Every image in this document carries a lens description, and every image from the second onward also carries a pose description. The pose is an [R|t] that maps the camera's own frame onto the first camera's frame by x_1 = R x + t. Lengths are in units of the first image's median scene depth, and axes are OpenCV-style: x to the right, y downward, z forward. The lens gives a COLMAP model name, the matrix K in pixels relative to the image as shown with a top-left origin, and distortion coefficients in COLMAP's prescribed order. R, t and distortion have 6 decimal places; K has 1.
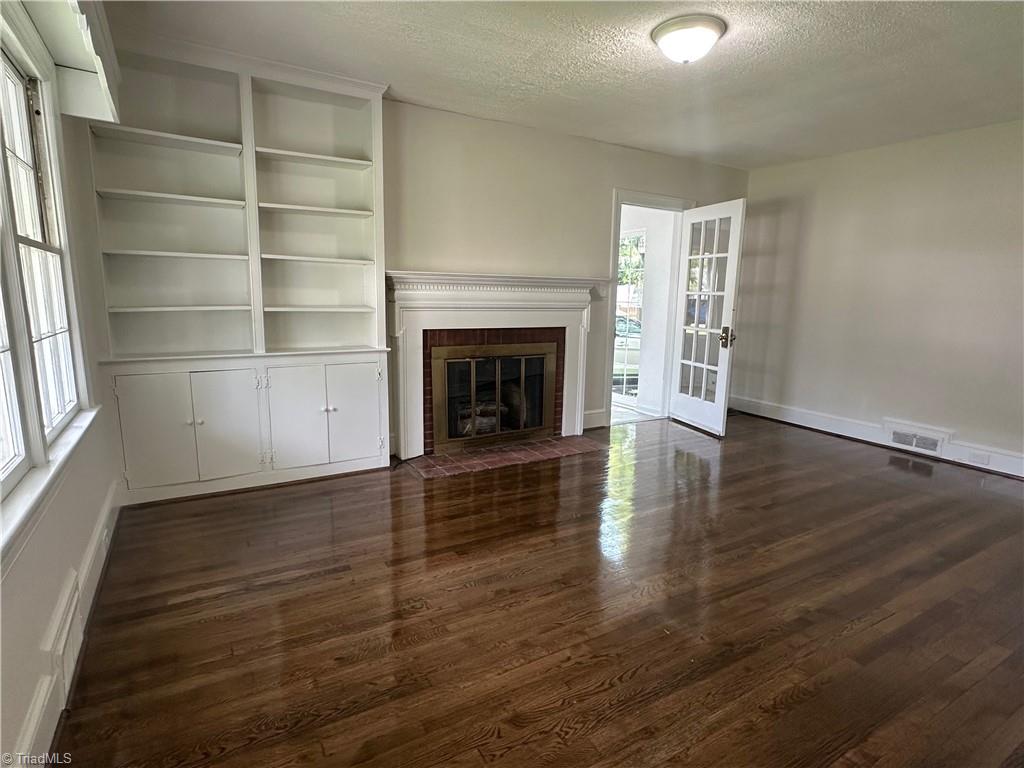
lens RADIAL K [[540.7, 0, 510.9], [0, 540.7, 384.3], [0, 0, 1]] dist [-0.005377, 0.001497]
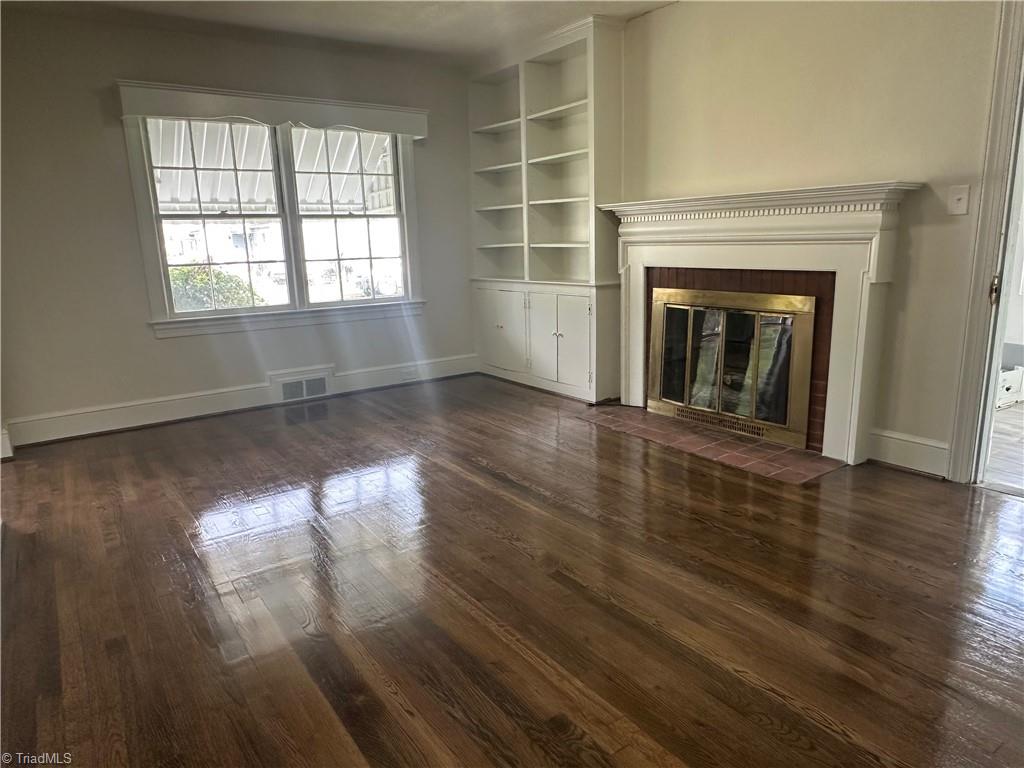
lens RADIAL K [[656.0, 0, 507.1], [0, 656.0, 383.0], [0, 0, 1]] dist [-0.008266, -0.001532]
pose [[0.083545, 0.195218, -0.977195, 0.893845], [-0.134668, 0.973839, 0.183034, -0.079847], [0.987362, 0.116305, 0.107649, 0.664095]]
